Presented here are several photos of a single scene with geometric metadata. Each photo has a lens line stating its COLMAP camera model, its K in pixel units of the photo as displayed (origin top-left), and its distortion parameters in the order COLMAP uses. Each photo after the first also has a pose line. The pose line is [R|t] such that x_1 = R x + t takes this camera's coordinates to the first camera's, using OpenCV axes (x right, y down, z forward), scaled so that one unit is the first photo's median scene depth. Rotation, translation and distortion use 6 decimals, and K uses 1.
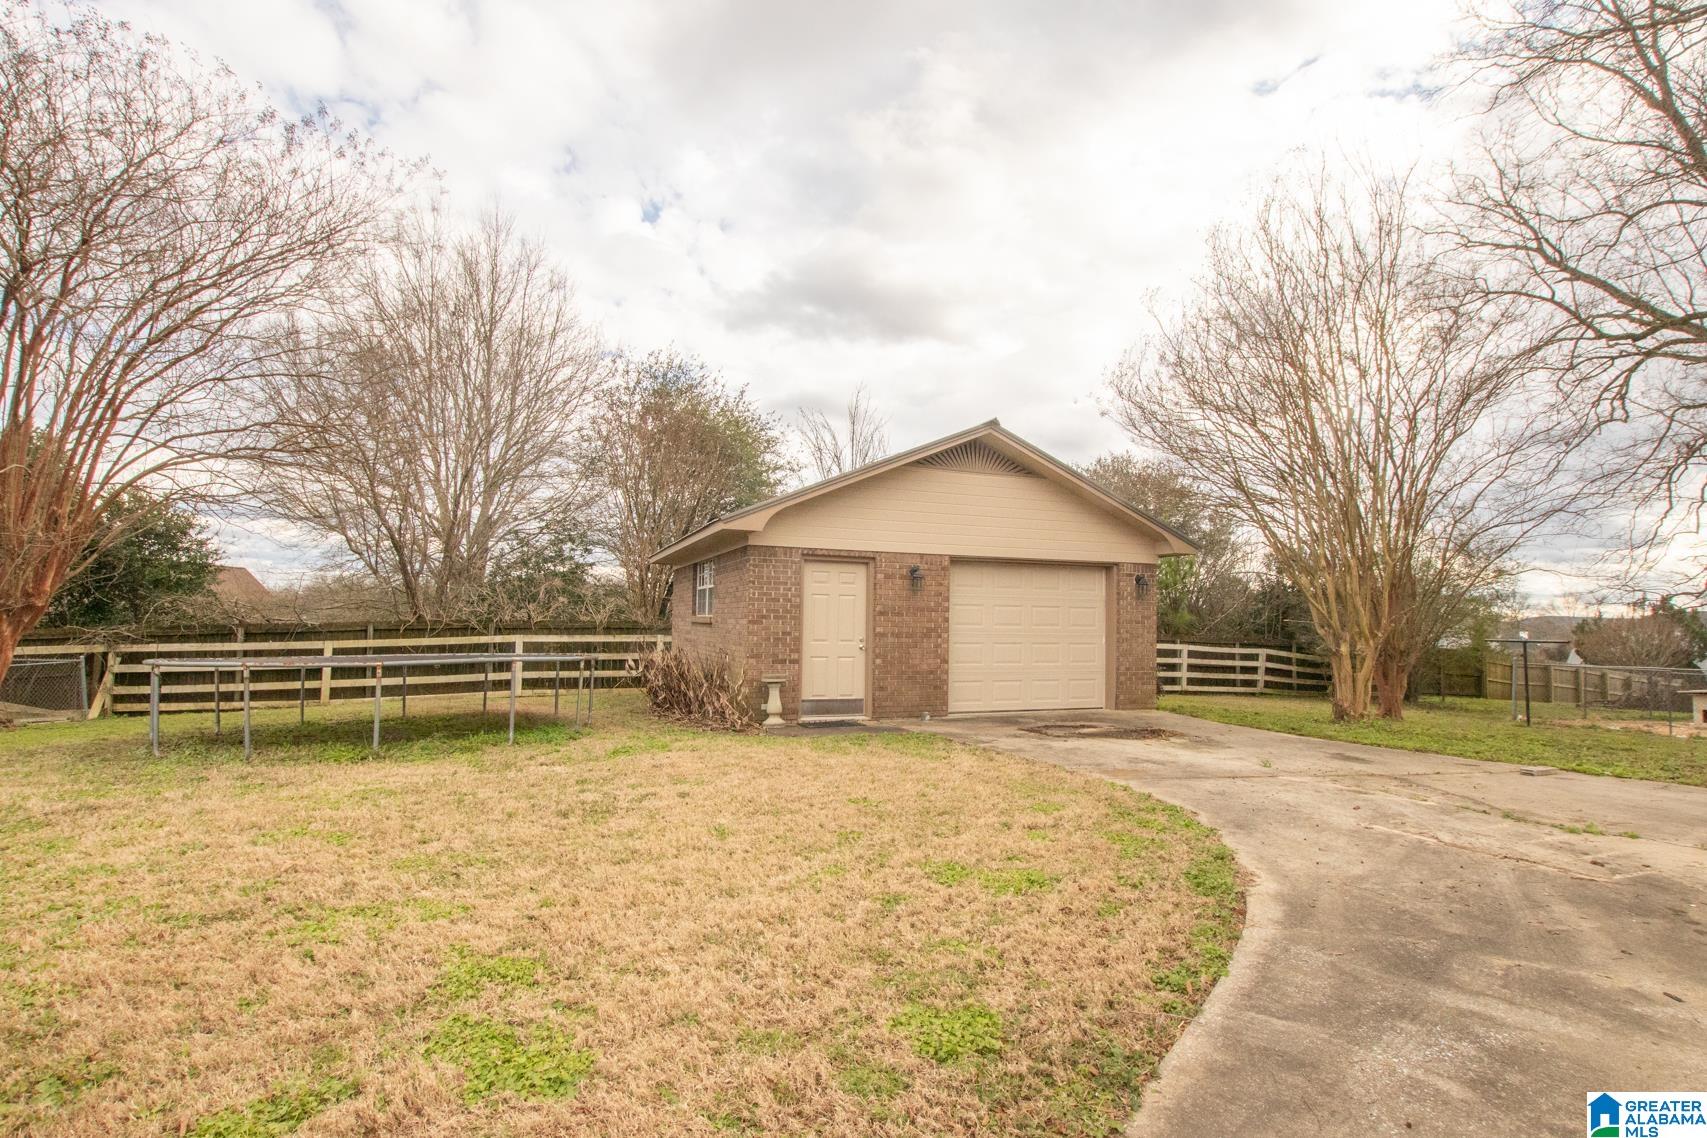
lens RADIAL K [[821.2, 0, 853.5], [0, 821.2, 569.0], [0, 0, 1]] dist [-0.033990, -0.000321]
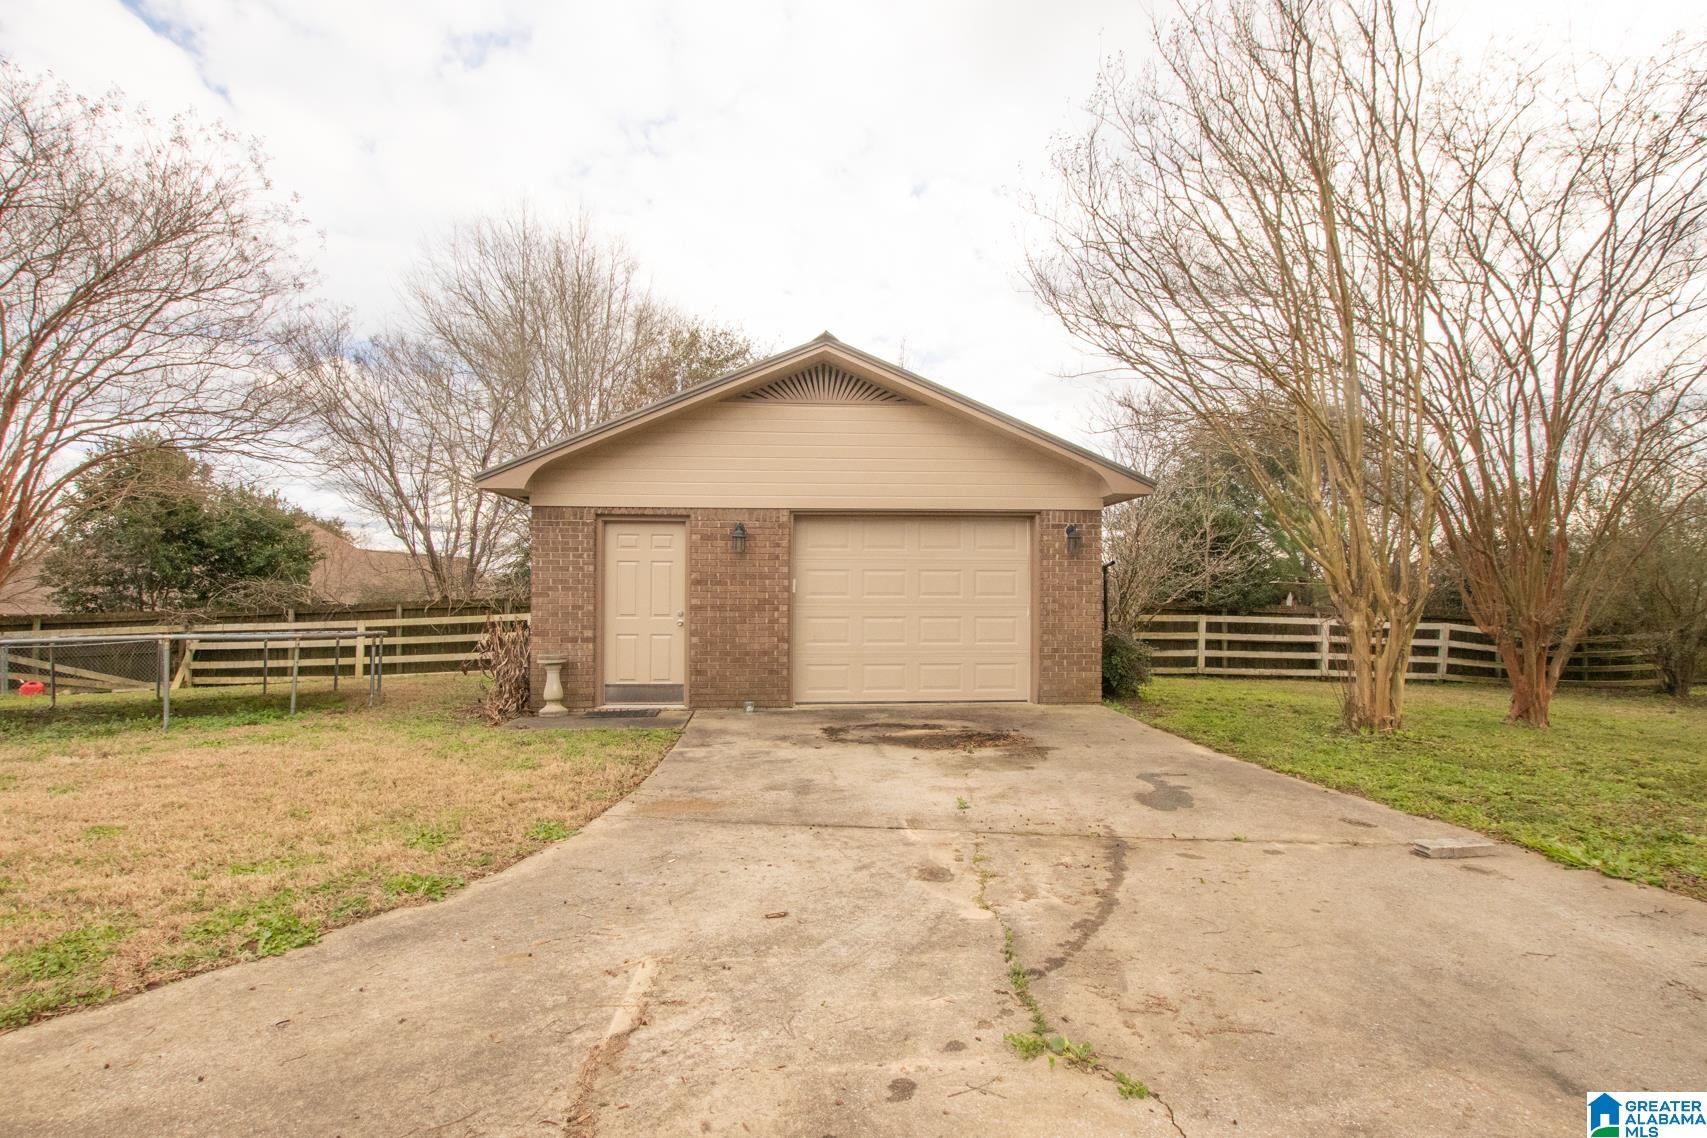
lens RADIAL K [[821.2, 0, 853.5], [0, 821.2, 569.0], [0, 0, 1]] dist [-0.033990, -0.000321]
pose [[0.957343, -0.024147, -0.287942, 0.391597], [0.031899, 0.999243, 0.022260, 0.025310], [0.287187, -0.030495, 0.957389, 0.232549]]
